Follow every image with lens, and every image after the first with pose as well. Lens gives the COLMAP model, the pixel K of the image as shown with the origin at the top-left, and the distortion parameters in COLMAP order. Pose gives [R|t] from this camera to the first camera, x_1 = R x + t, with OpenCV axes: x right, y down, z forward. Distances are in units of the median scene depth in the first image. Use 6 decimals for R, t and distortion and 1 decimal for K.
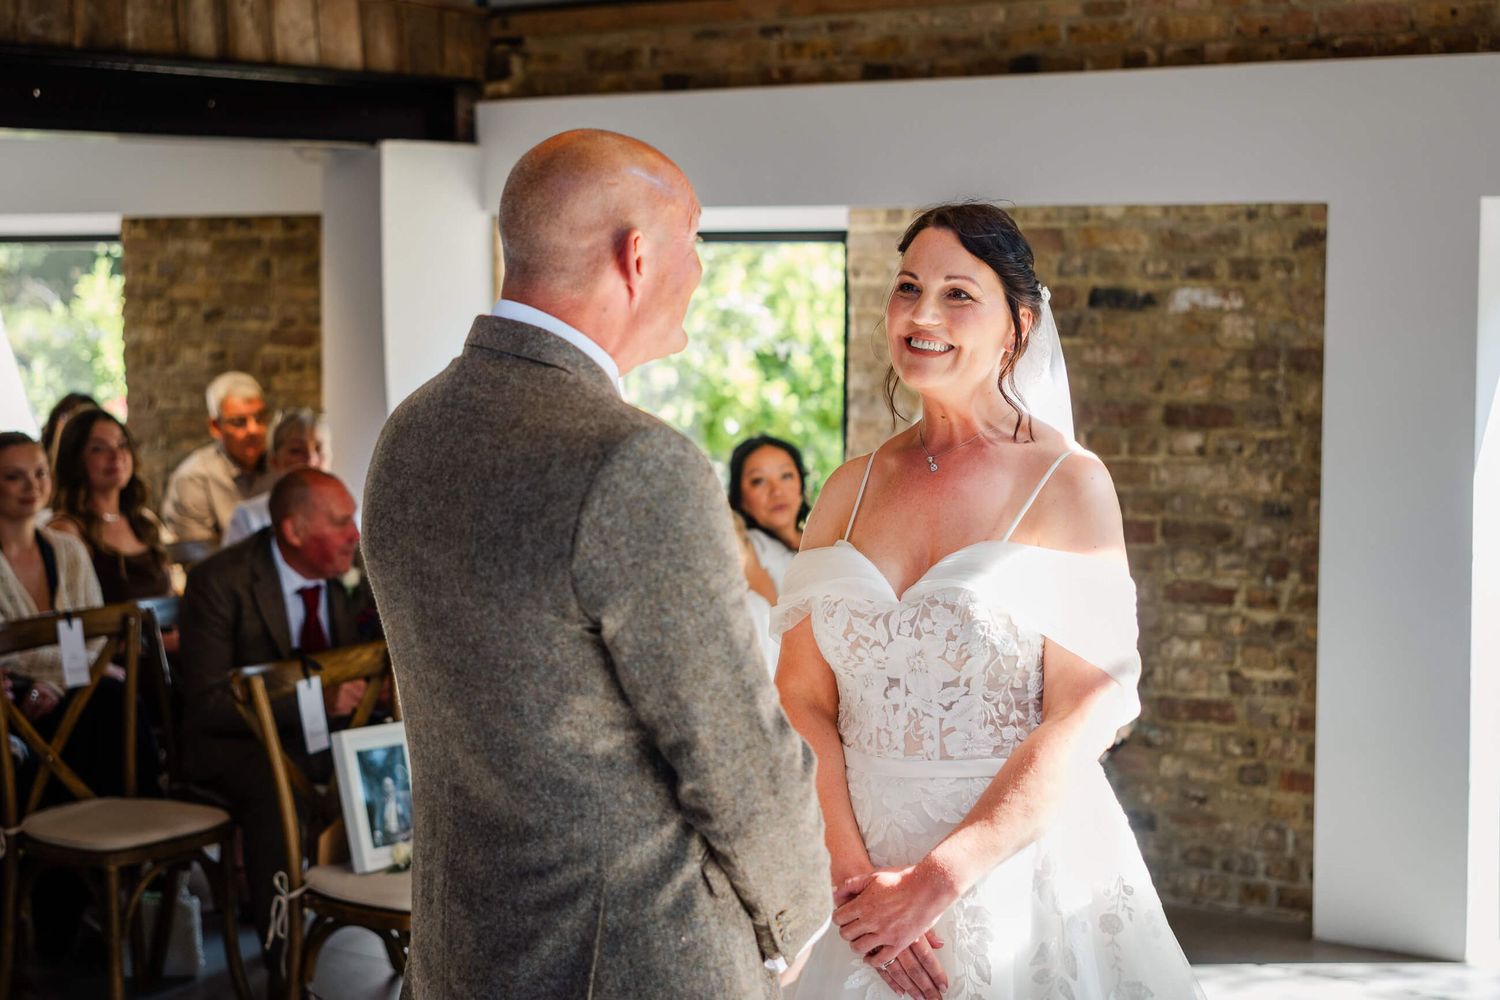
lens RADIAL K [[2688.1, 0, 749.6], [0, 2688.1, 411.0], [0, 0, 1]] dist [0.007681, 0.128147]
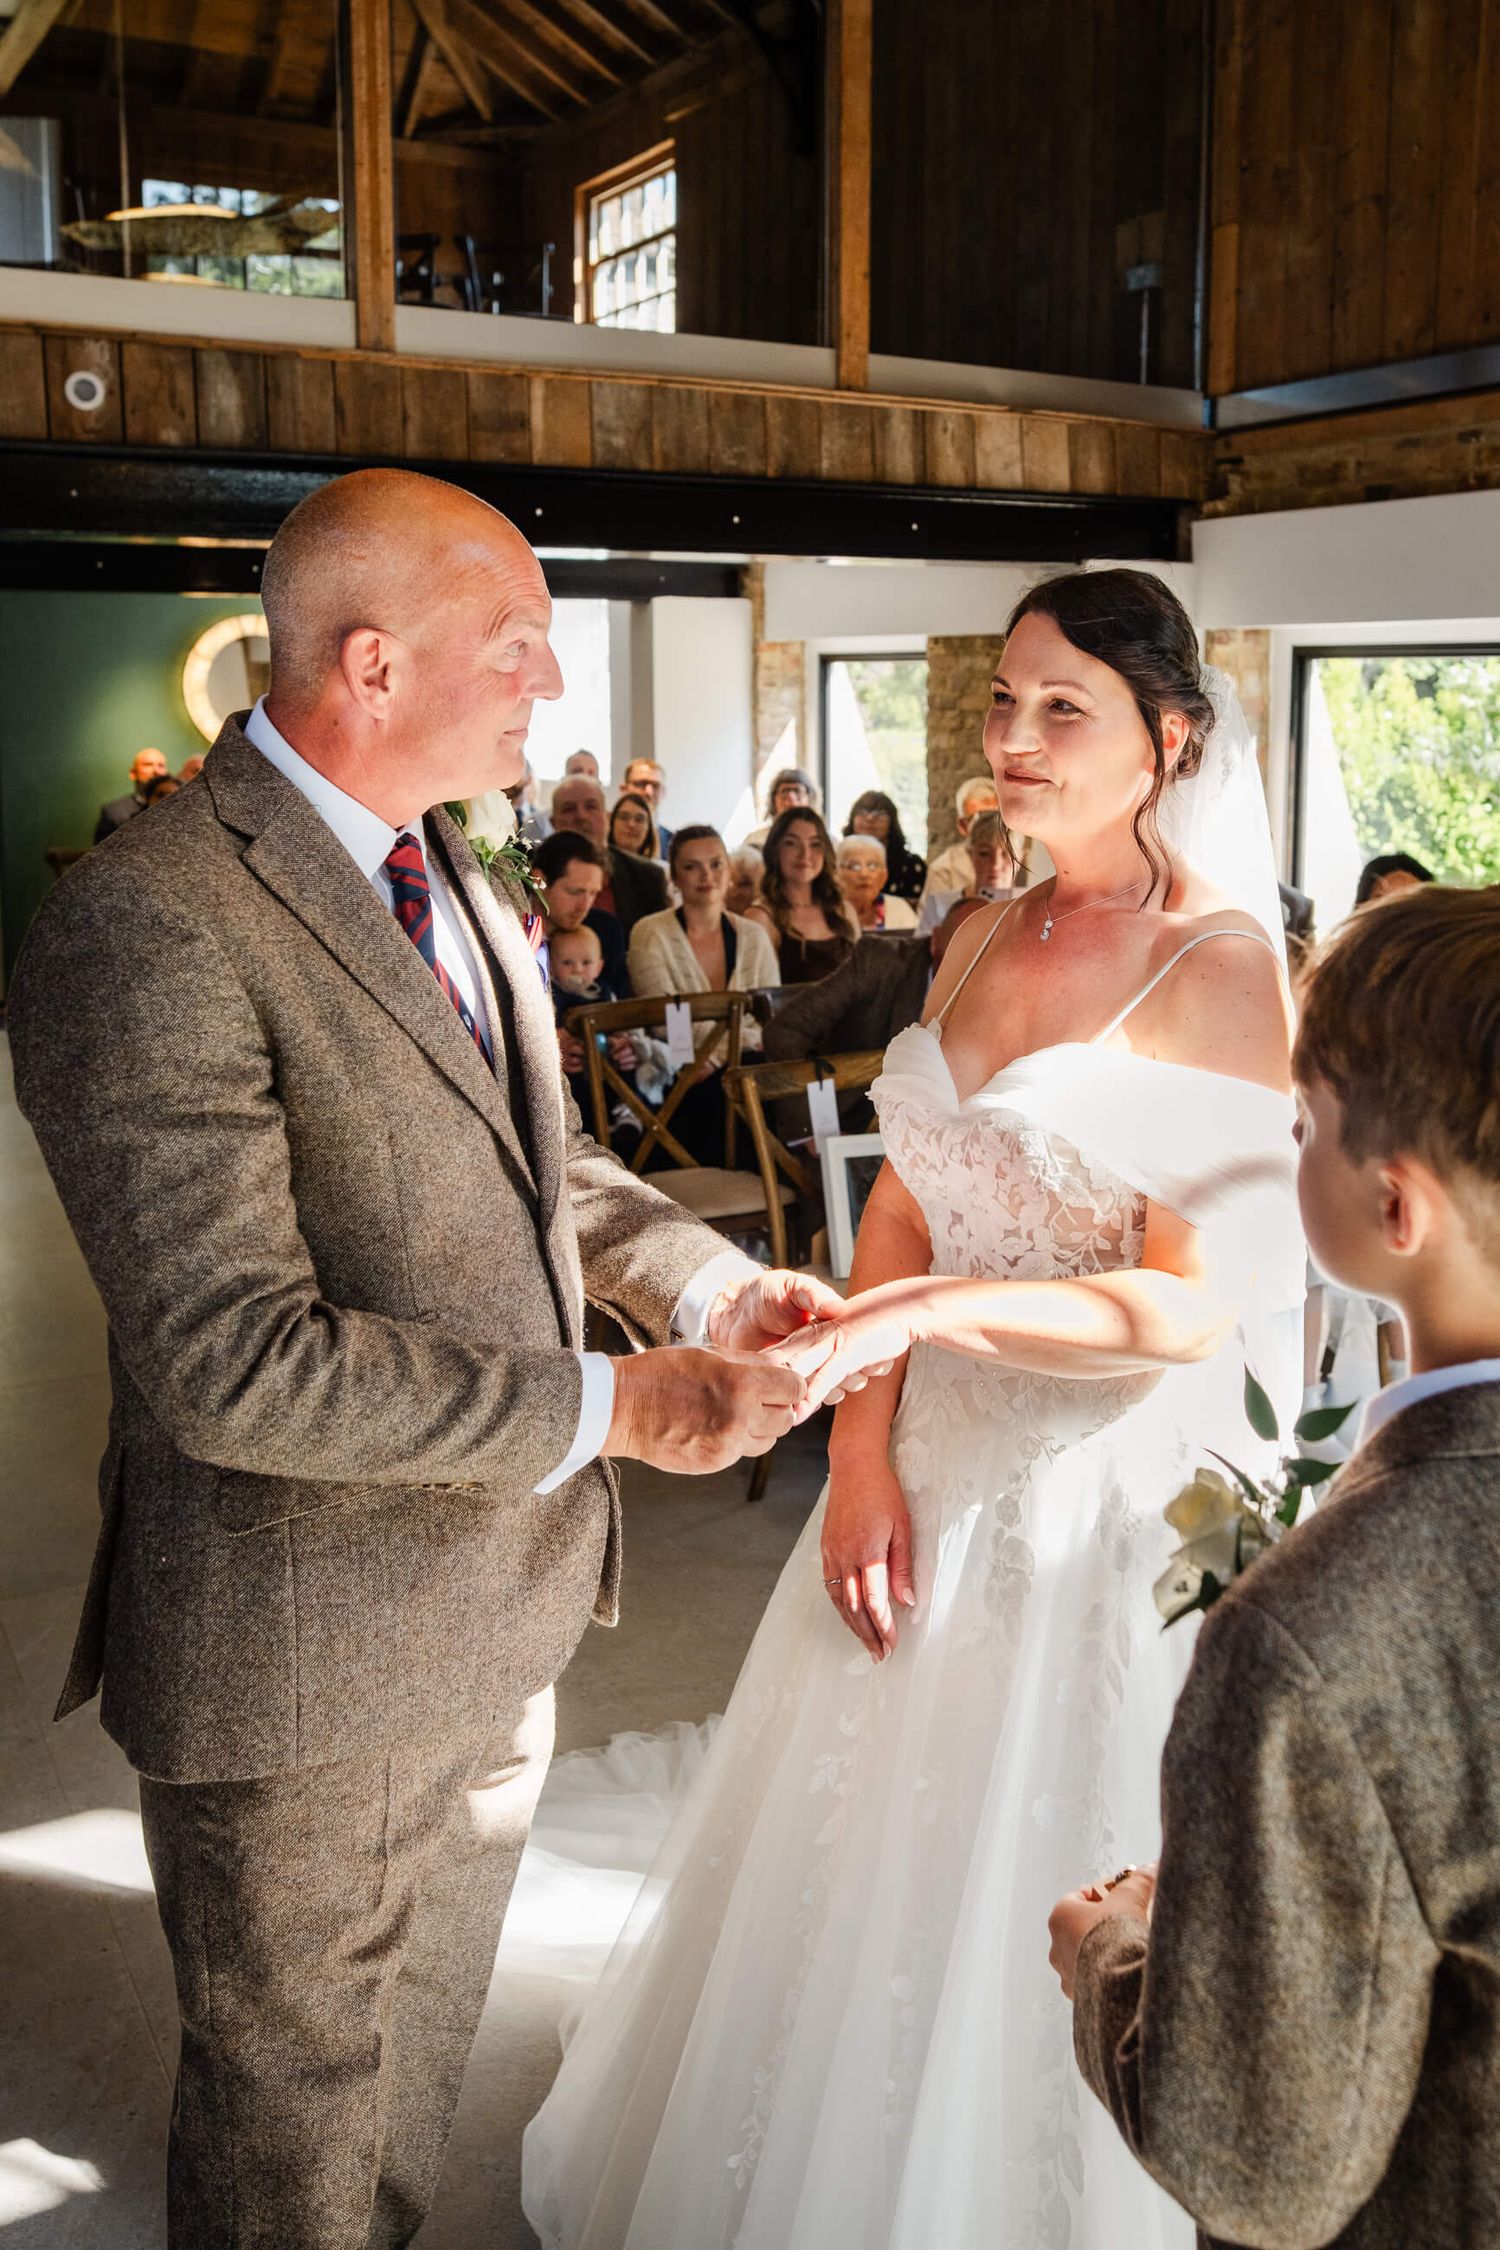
lens RADIAL K [[2076.9, 0, 843.5], [0, 2076.9, 942.8], [0, 0, 1]] dist [-0.008150, 0.010832]
pose [[0.909516, 0.052547, -0.412335, 0.124246], [-0.023717, 0.996922, 0.074729, -0.009398], [0.414992, -0.058188, 0.907962, 0.219053]]
